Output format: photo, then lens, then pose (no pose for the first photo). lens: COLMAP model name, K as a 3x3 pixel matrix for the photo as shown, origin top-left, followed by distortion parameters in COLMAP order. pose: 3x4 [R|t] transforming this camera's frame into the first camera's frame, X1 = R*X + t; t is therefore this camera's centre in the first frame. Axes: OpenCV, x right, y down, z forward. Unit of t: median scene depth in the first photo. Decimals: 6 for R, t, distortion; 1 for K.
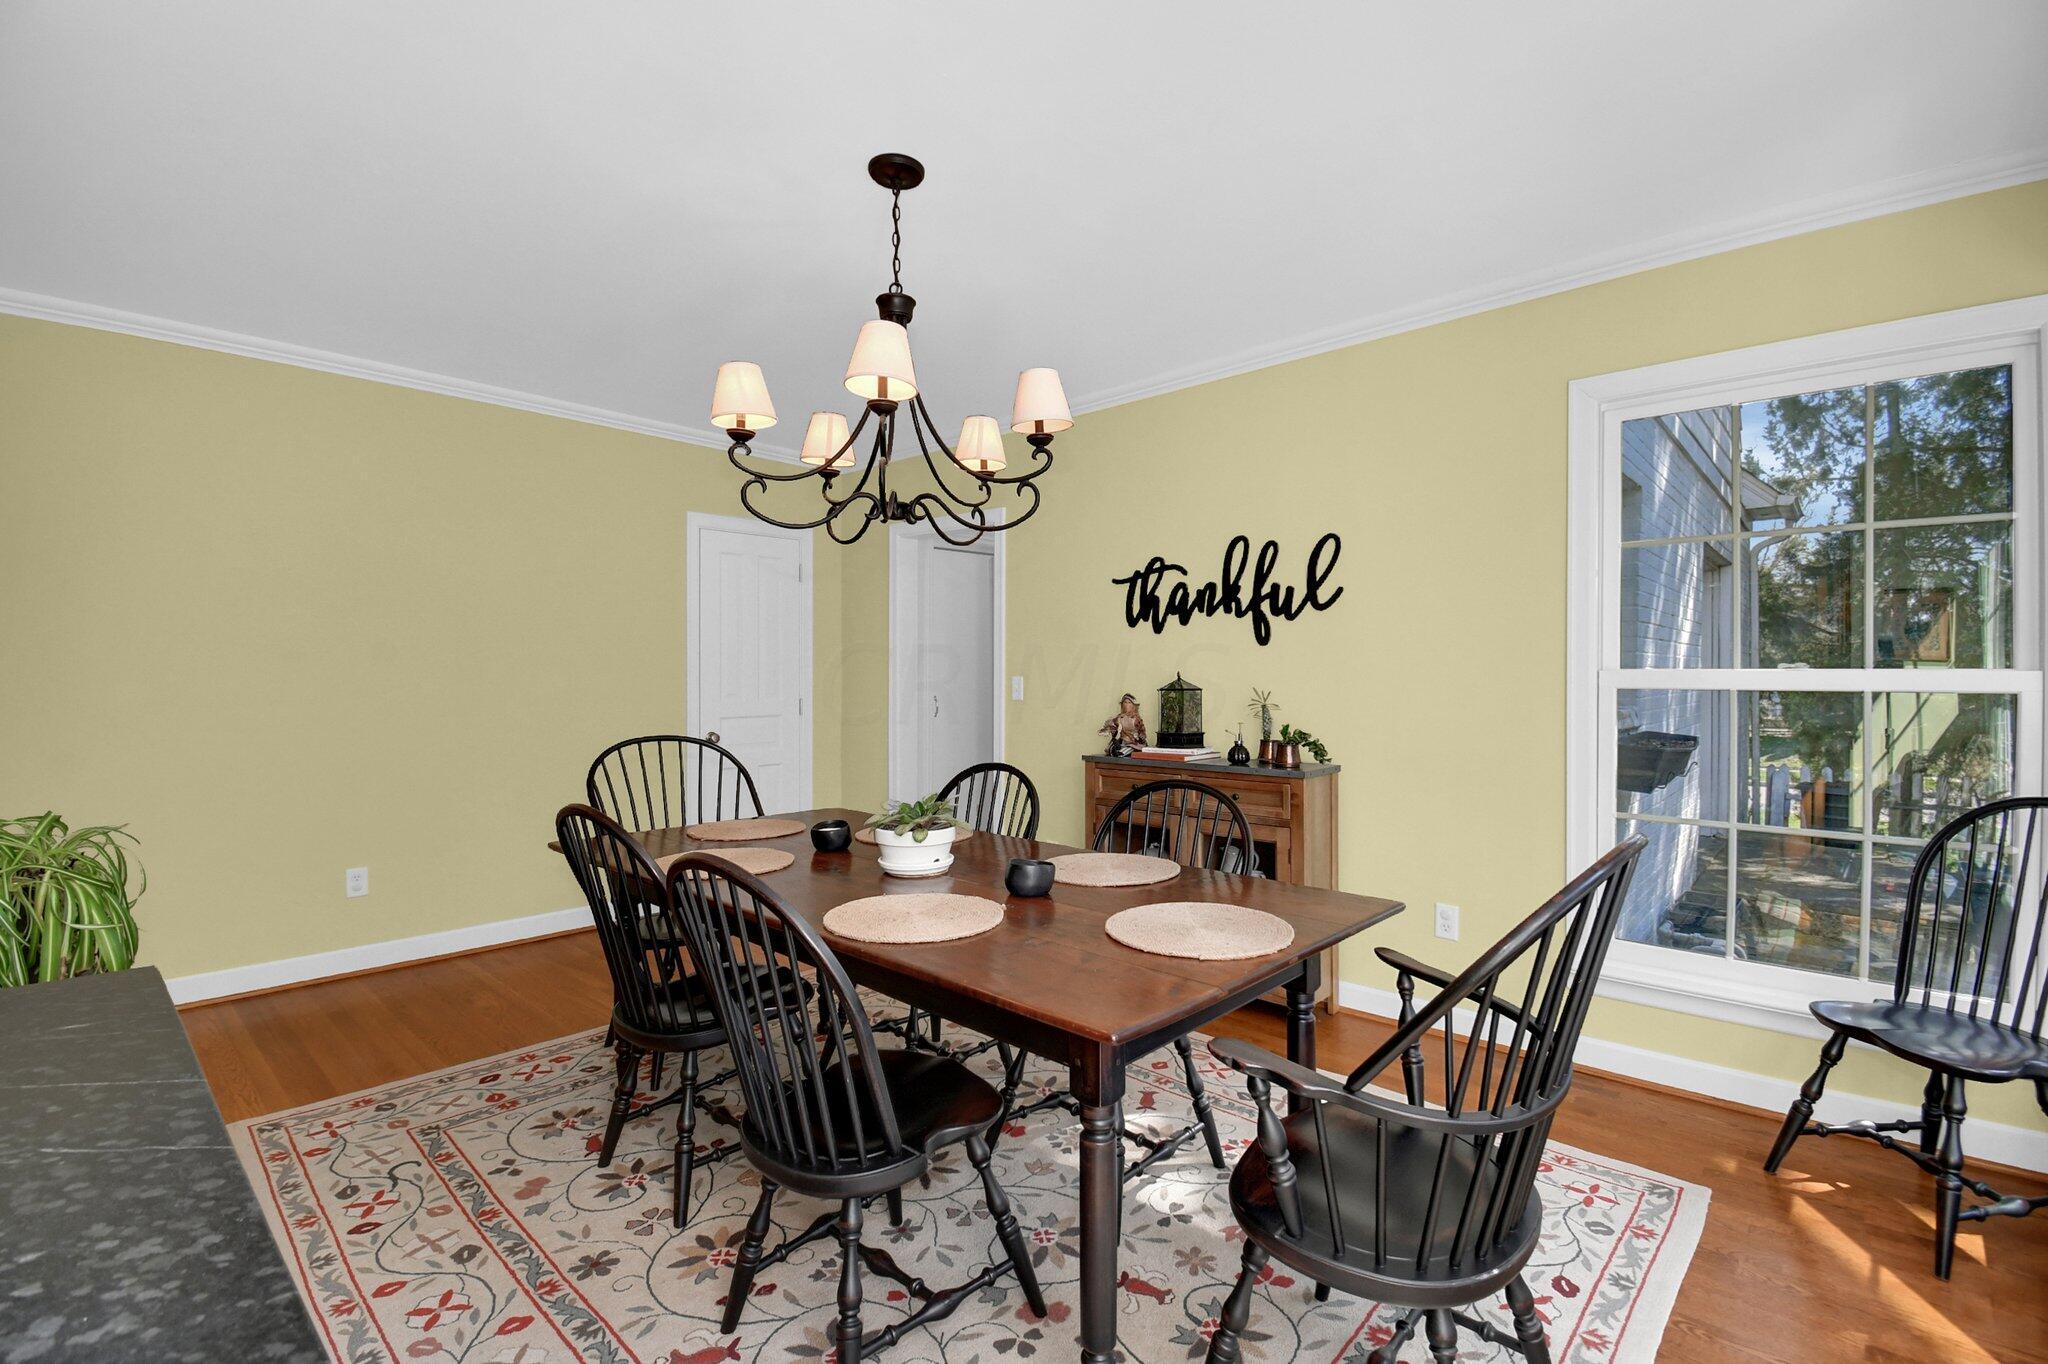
lens RADIAL K [[923.5, 0, 1017.3], [0, 923.5, 694.5], [0, 0, 1]] dist [-0.001695, -0.001116]
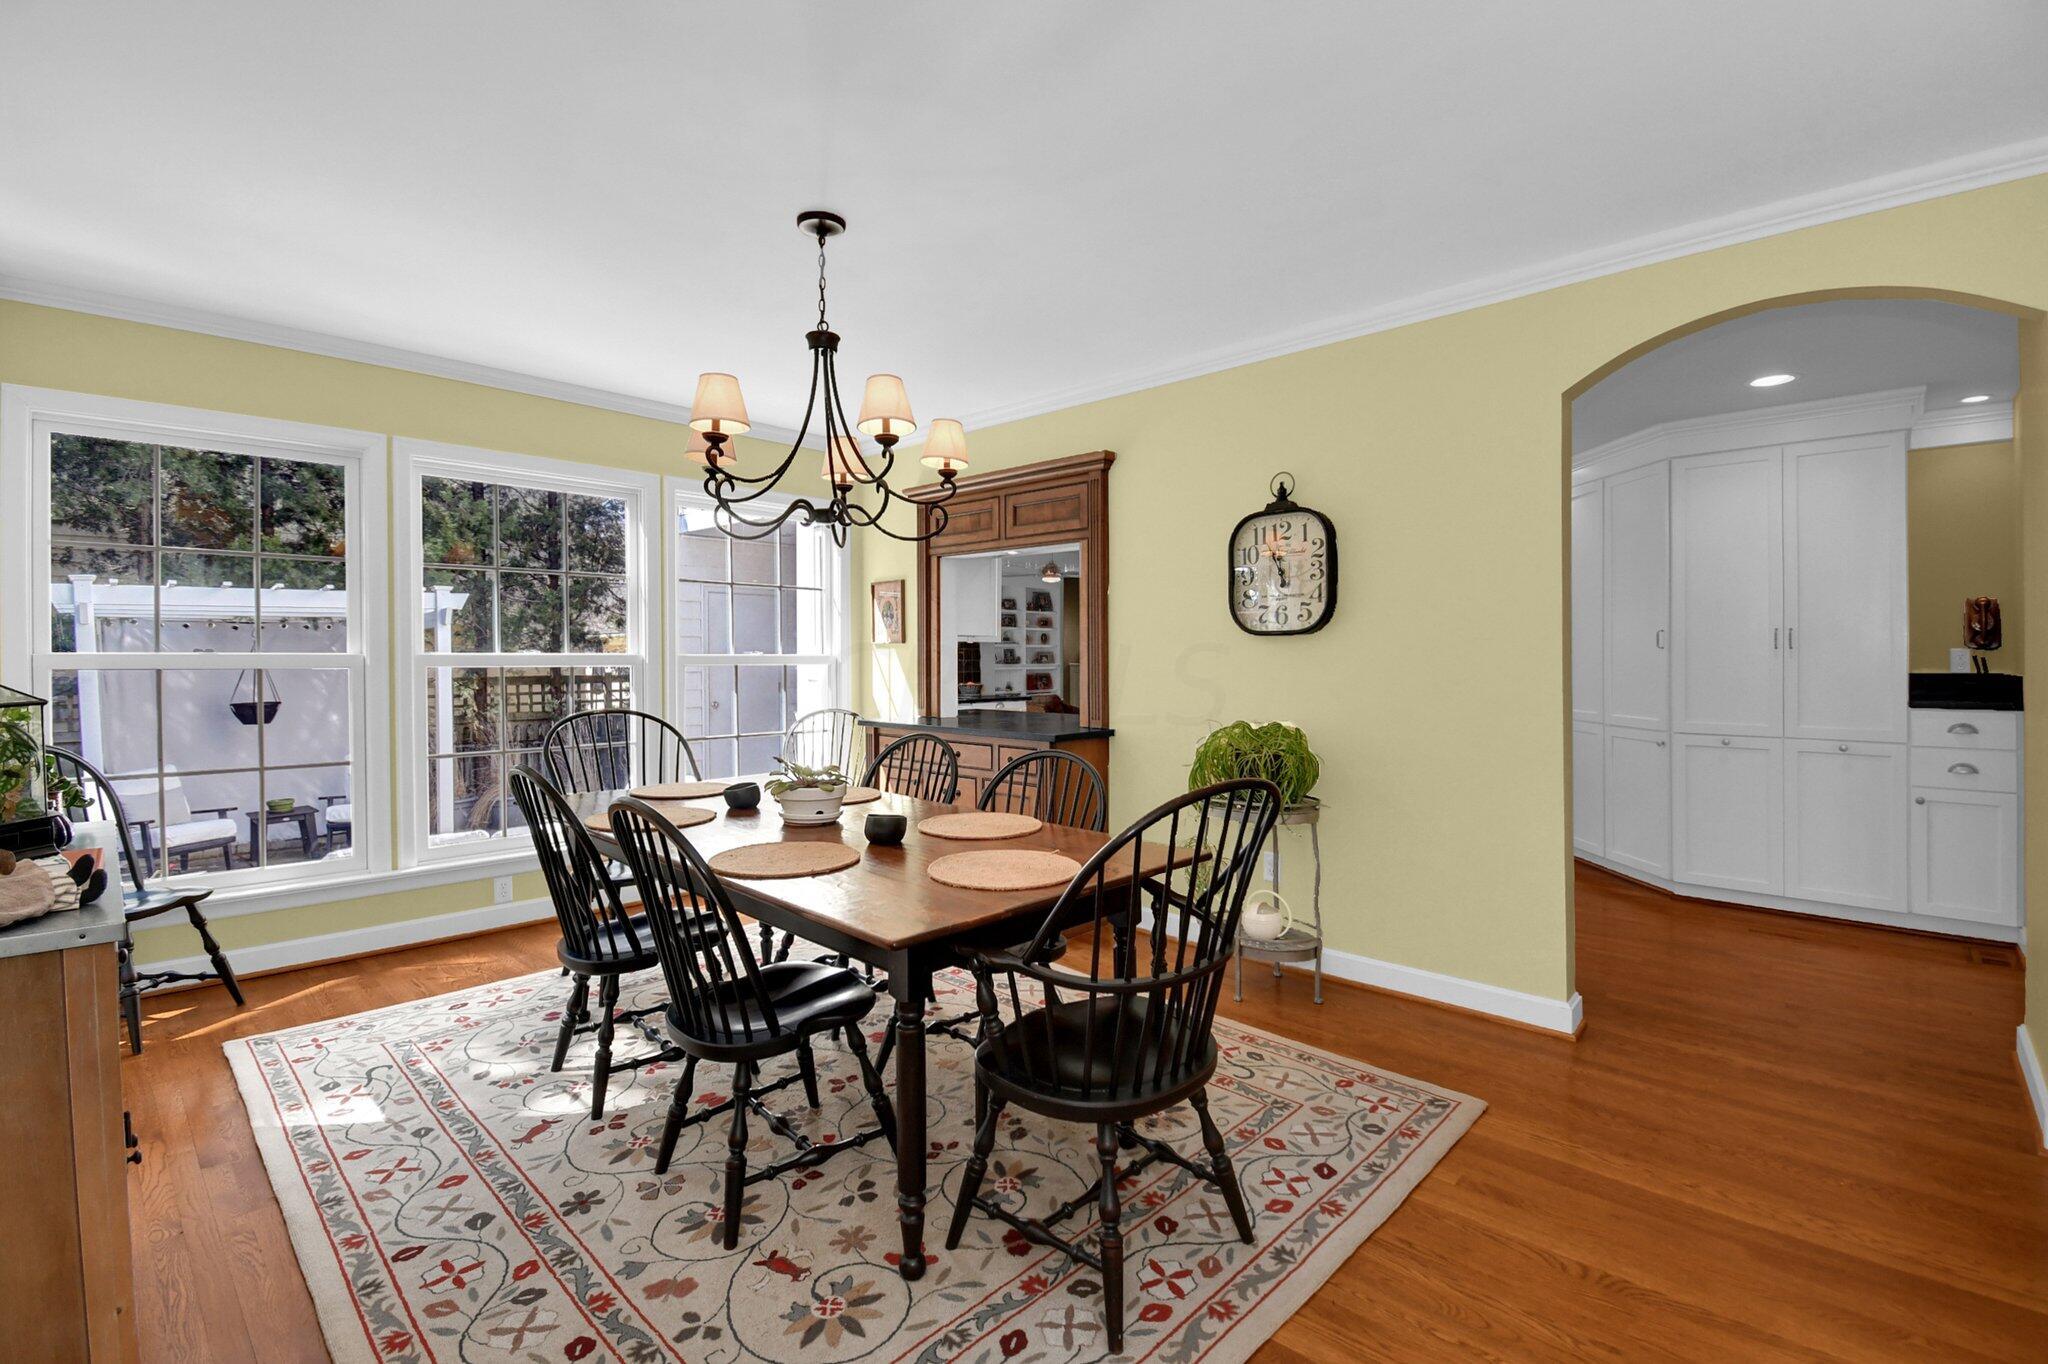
lens RADIAL K [[923.5, 0, 1030.5], [0, 923.5, 663.5], [0, 0, 1]] dist [-0.001695, -0.001116]
pose [[0.999927, 0.001209, -0.012054, 0.194854], [-0.001320, 0.999957, -0.009186, -0.010405], [0.012042, 0.009201, 0.999885, -0.194682]]
